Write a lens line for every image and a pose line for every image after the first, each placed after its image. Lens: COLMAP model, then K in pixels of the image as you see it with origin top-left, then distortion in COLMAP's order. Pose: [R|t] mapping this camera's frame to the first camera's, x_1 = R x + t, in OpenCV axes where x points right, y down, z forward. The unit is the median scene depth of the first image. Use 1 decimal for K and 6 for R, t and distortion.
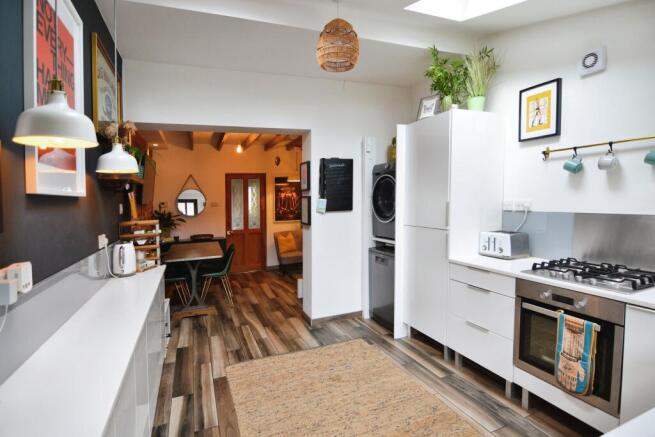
lens RADIAL K [[342.7, 0, 326.2], [0, 342.7, 218.8], [0, 0, 1]] dist [-0.015224, -0.001707]
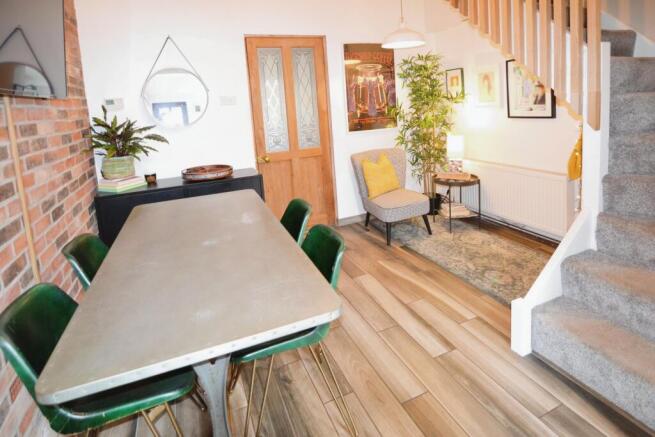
lens RADIAL K [[342.7, 0, 344.0], [0, 342.7, 178.4], [0, 0, 1]] dist [-0.015224, -0.001707]
pose [[0.997547, -0.045063, 0.053574, -0.189060], [0.036478, 0.987764, 0.151632, -0.002483], [-0.059751, -0.149306, 0.986984, 0.489127]]
